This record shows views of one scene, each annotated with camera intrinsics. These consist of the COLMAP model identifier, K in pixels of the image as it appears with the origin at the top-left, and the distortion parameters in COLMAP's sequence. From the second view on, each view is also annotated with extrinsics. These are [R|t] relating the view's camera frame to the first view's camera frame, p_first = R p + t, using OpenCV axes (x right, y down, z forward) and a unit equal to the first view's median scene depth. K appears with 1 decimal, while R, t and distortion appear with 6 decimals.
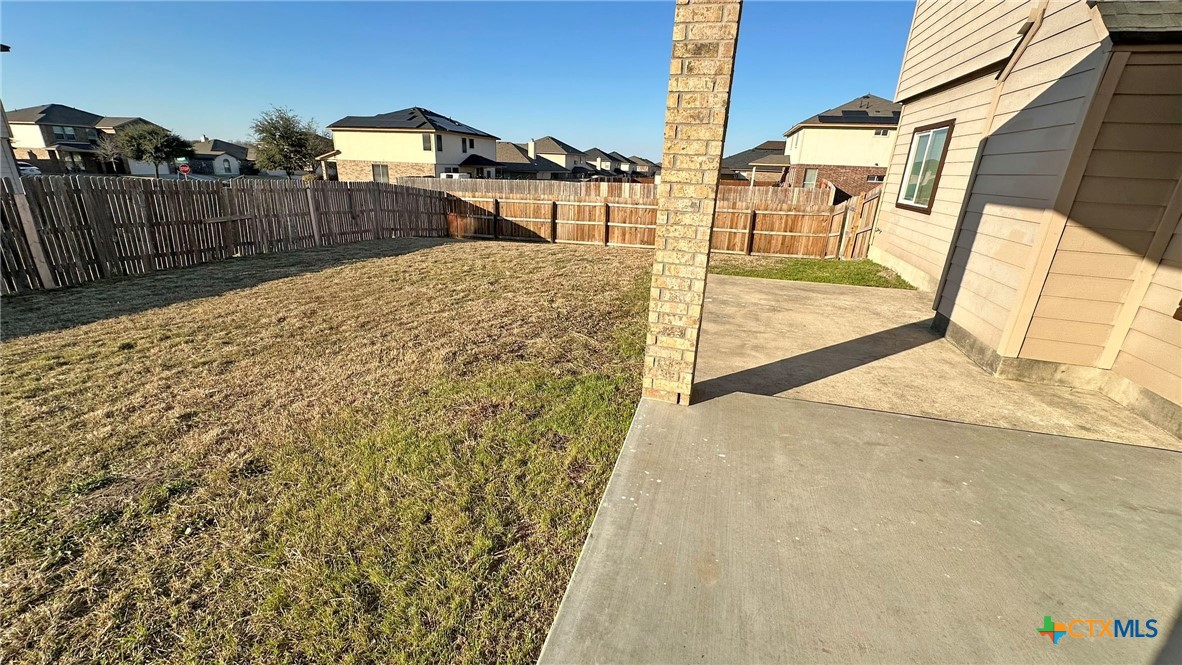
lens RADIAL K [[471.8, 0, 589.9], [0, 471.8, 332.2], [0, 0, 1]] dist [-0.002473, 0.000671]
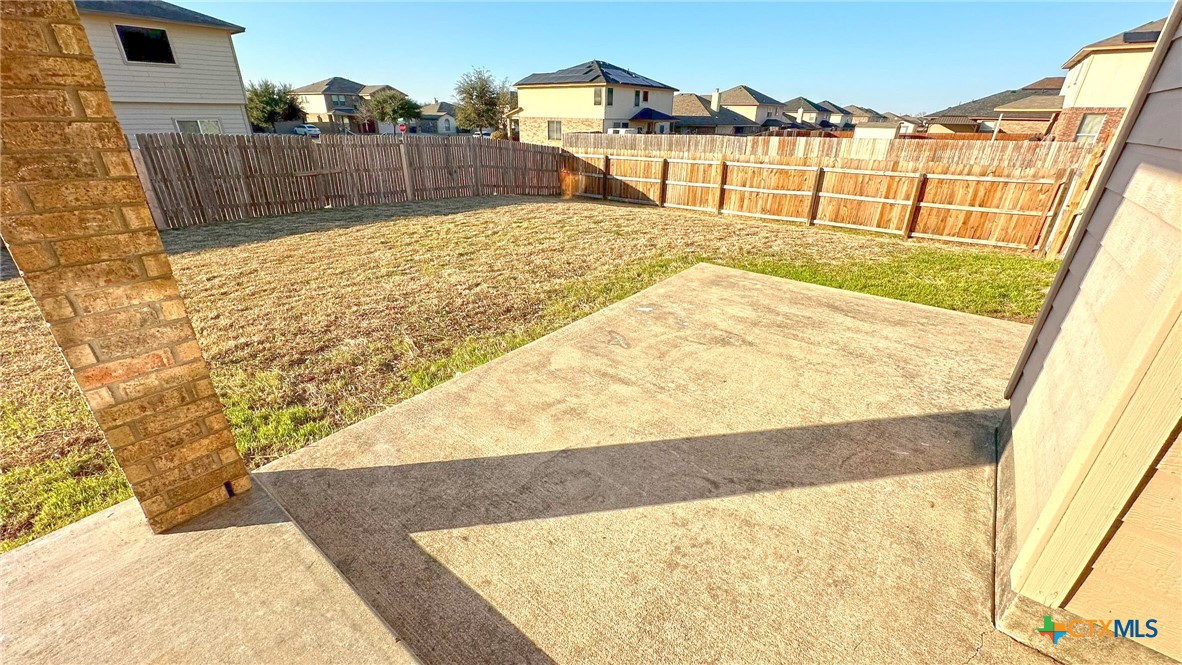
lens RADIAL K [[471.8, 0, 589.9], [0, 471.8, 332.2], [0, 0, 1]] dist [-0.002473, 0.000671]
pose [[0.923951, 0.138842, -0.356422, 0.140326], [-0.109108, 0.988750, 0.102322, -0.031961], [0.366619, -0.055652, 0.928705, 0.113880]]
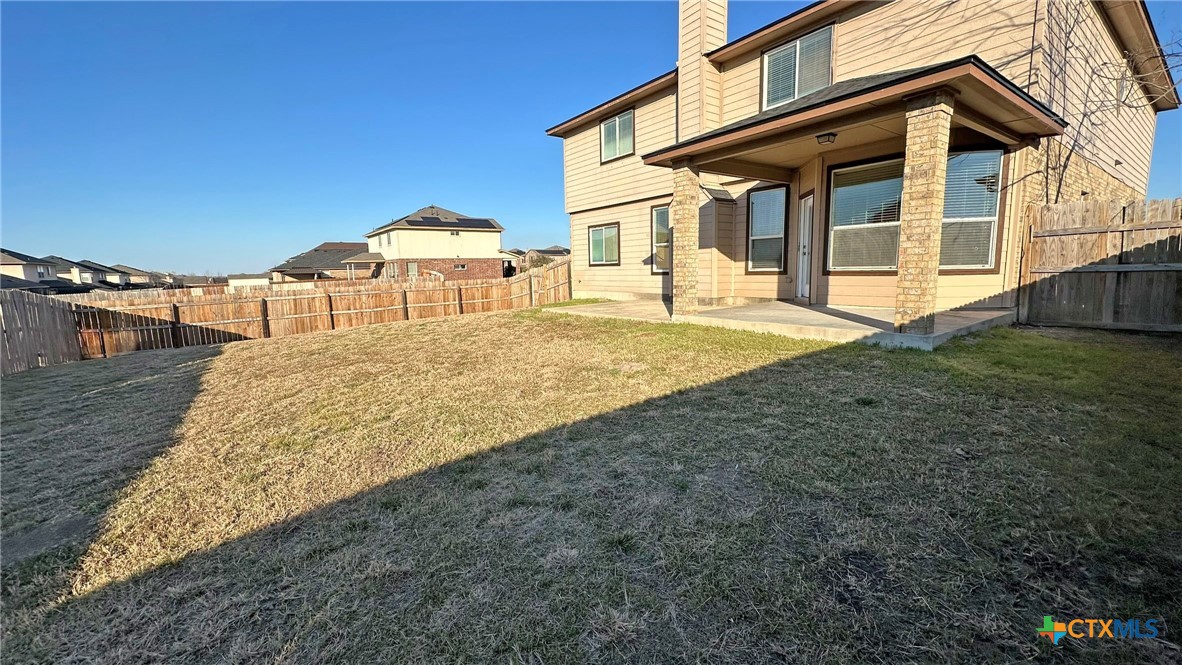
lens RADIAL K [[471.8, 0, 589.9], [0, 471.8, 332.2], [0, 0, 1]] dist [-0.002473, 0.000671]
pose [[0.611562, -0.159145, 0.775026, -0.388643], [0.309727, 0.949540, -0.049421, 0.032743], [-0.728053, 0.270270, 0.629994, -0.042425]]
